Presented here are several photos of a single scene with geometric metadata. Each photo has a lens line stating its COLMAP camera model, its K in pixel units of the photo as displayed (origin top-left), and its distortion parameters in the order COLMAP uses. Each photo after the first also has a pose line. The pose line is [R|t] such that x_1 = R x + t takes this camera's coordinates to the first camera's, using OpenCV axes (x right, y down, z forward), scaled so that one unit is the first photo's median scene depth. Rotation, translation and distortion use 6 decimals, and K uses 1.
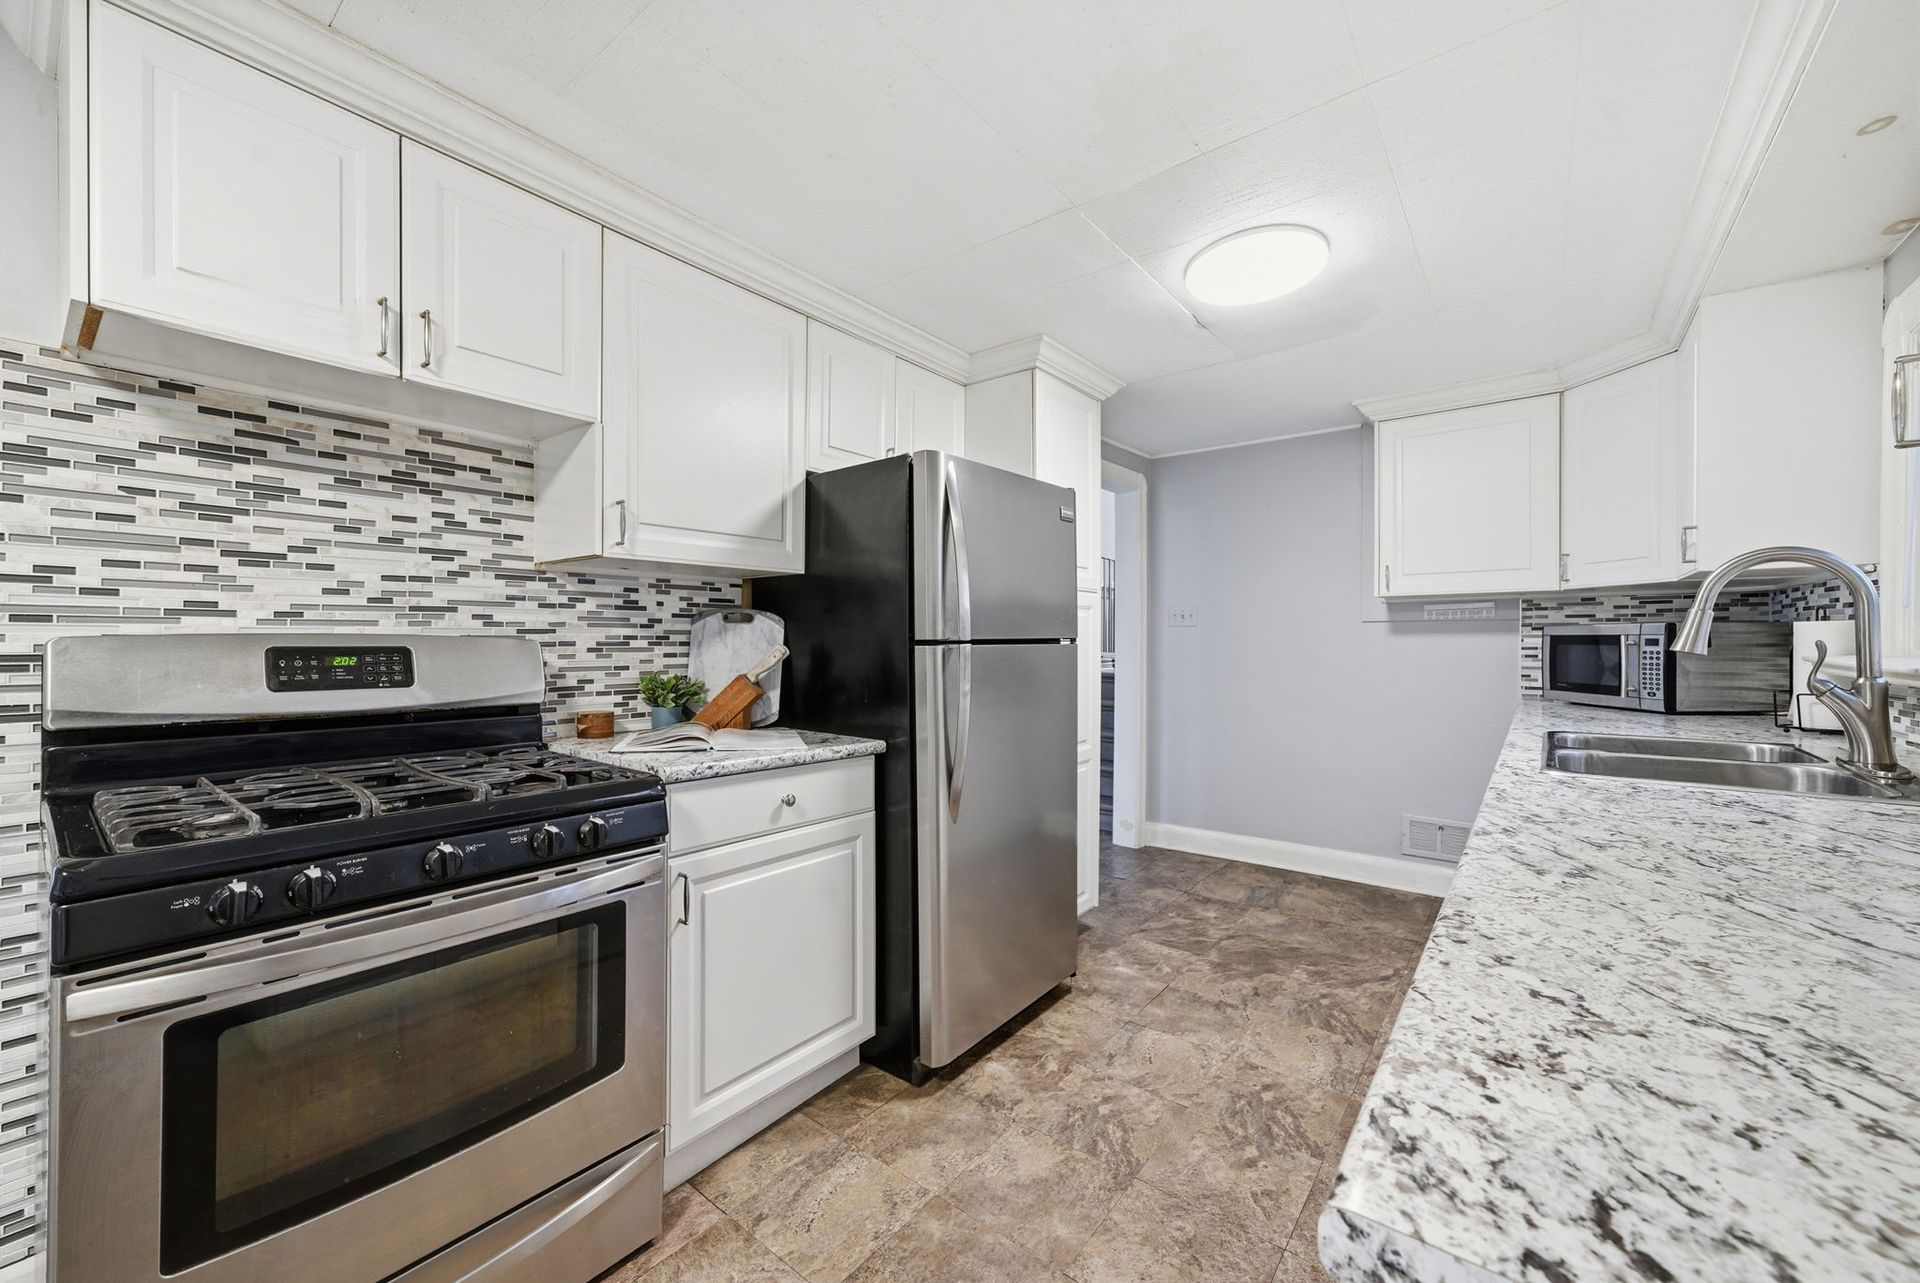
lens RADIAL K [[744.3, 0, 957.8], [0, 744.3, 640.9], [0, 0, 1]] dist [0.003594, 0.000027]
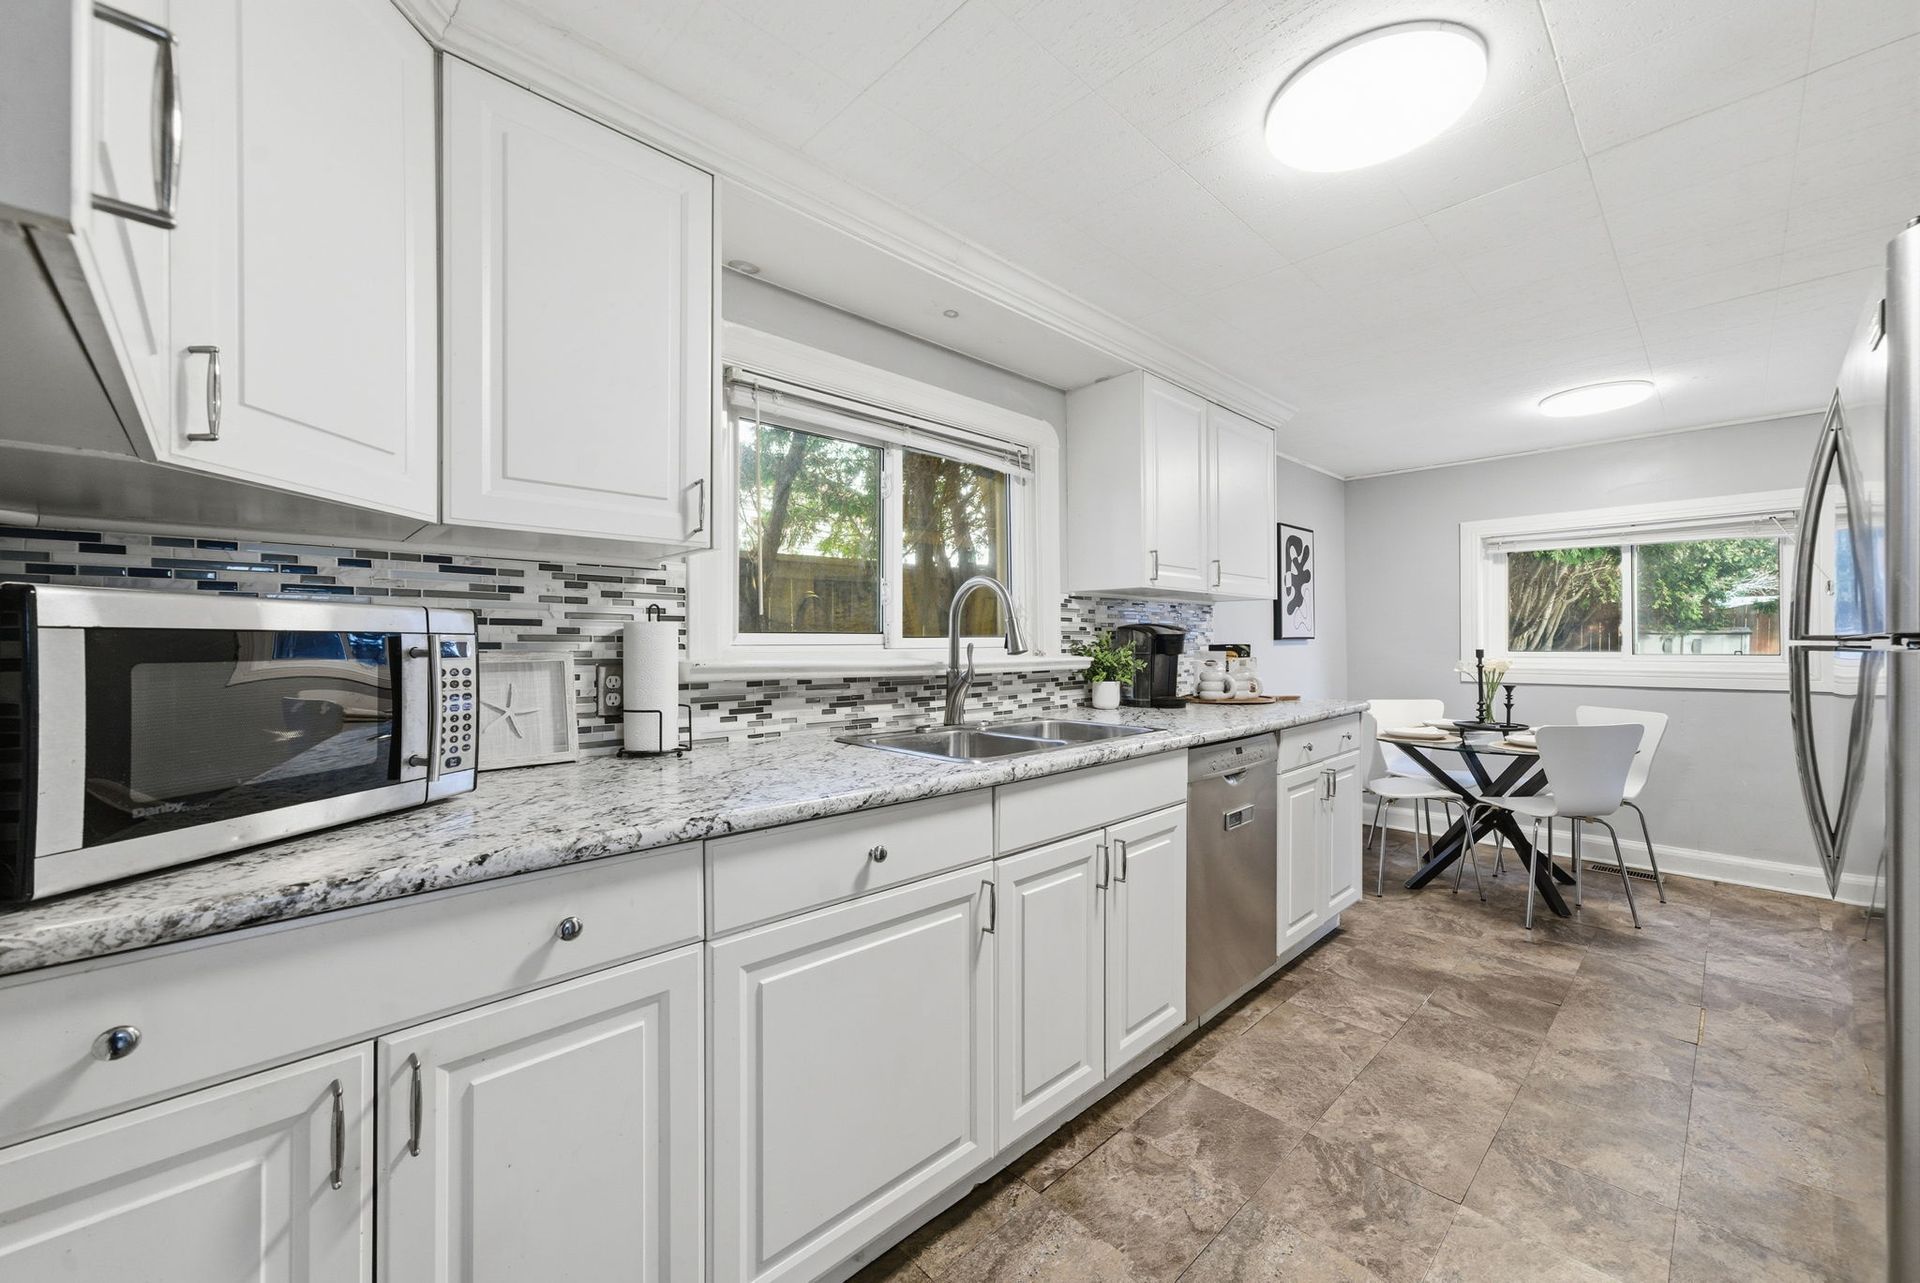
lens RADIAL K [[744.3, 0, 952.7], [0, 744.3, 643.3], [0, 0, 1]] dist [0.003594, 0.000027]
pose [[-0.989308, 0.004934, 0.145755, 0.548541], [0.005417, 0.999981, 0.002916, -0.003215], [-0.145738, 0.003674, -0.989316, 1.402690]]
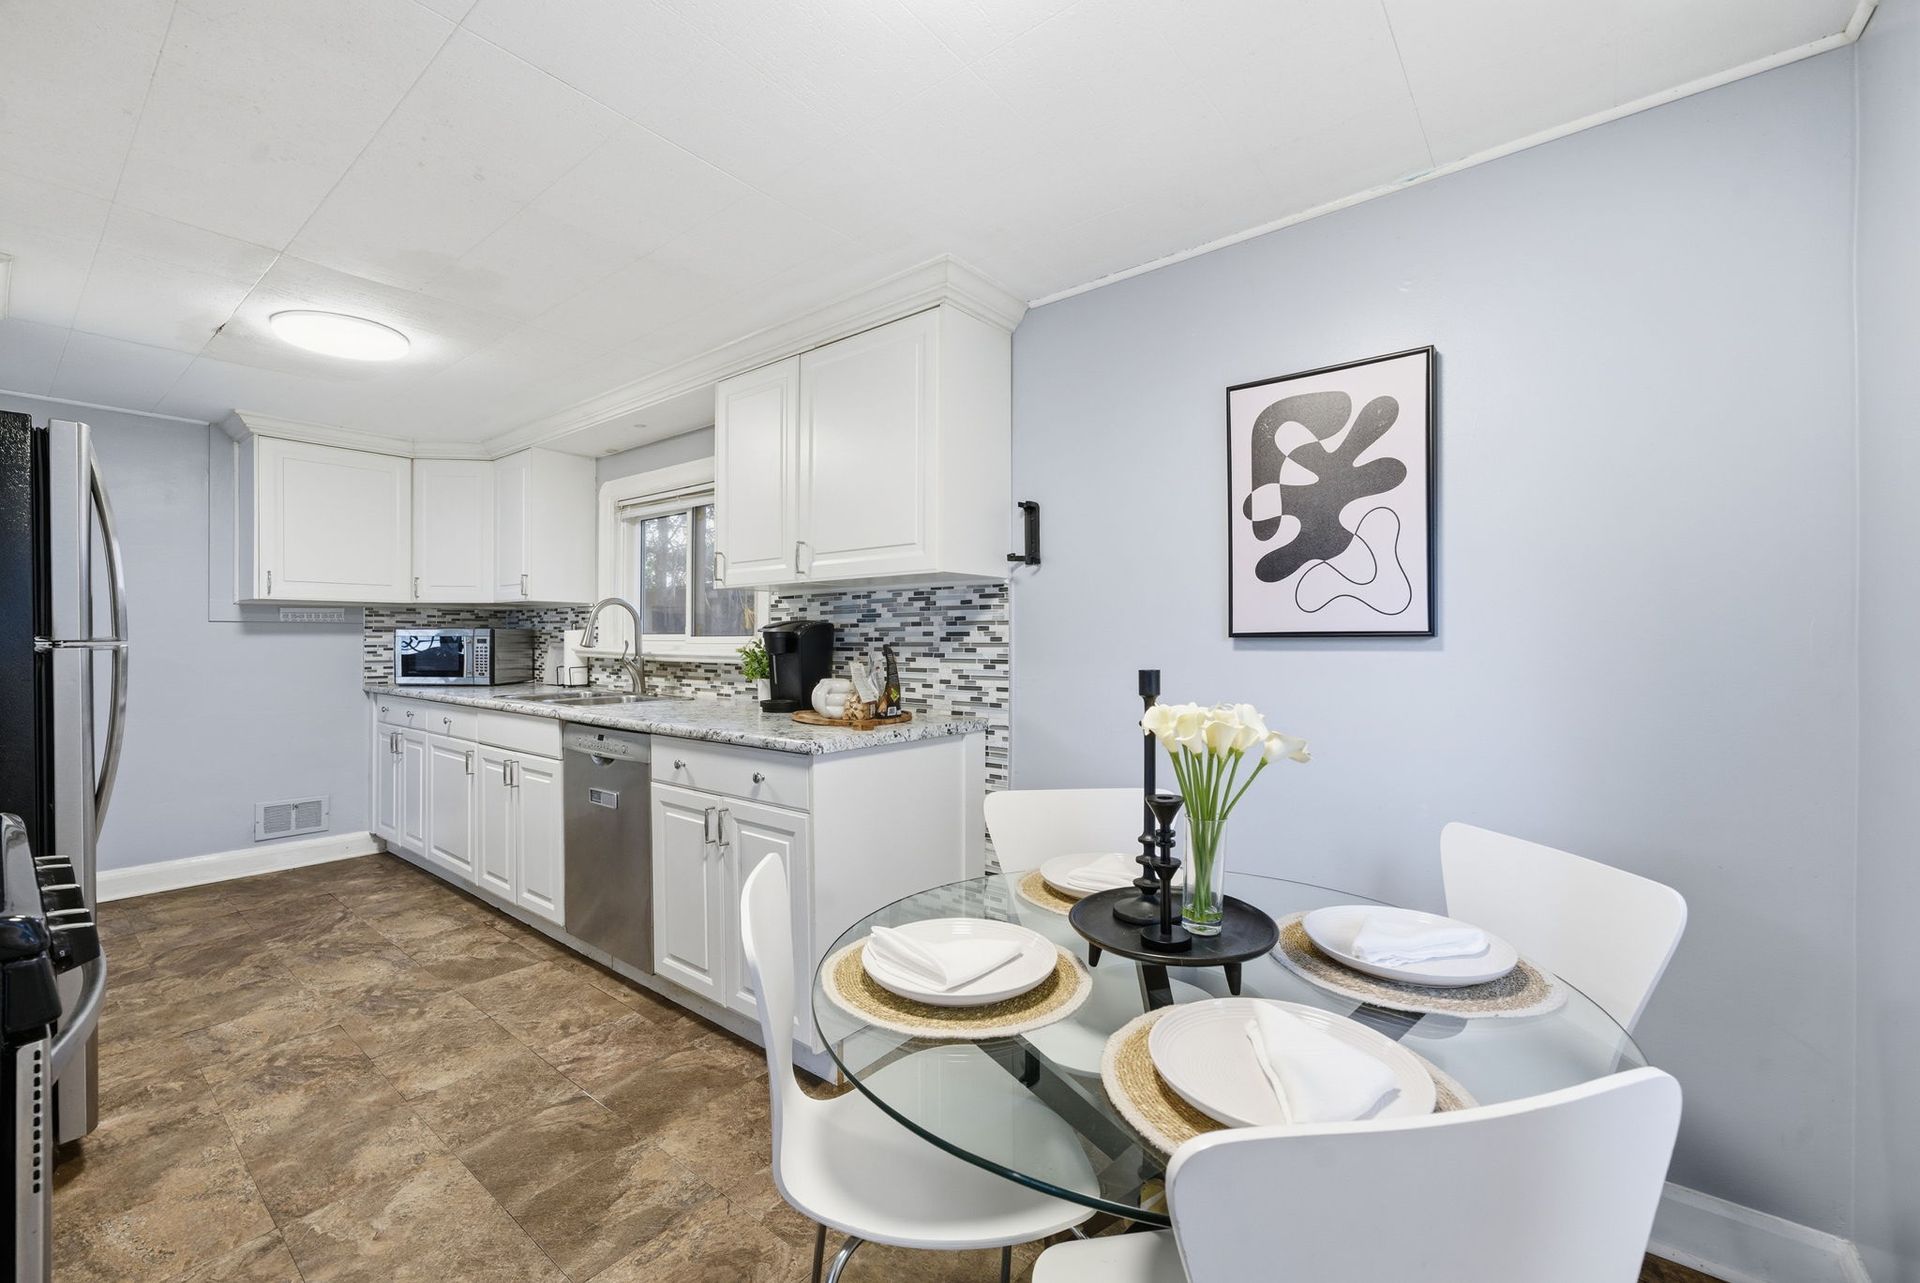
lens RADIAL K [[786.0, 0, 956.9], [0, 786.0, 635.6], [0, 0, 1]] dist [-0.009917, 0.003210]
pose [[0.010884, 0.003920, 0.999933, -0.704582], [0.001583, 0.999991, -0.003937, -0.001793], [-0.999940, 0.001626, 0.010878, -0.016167]]
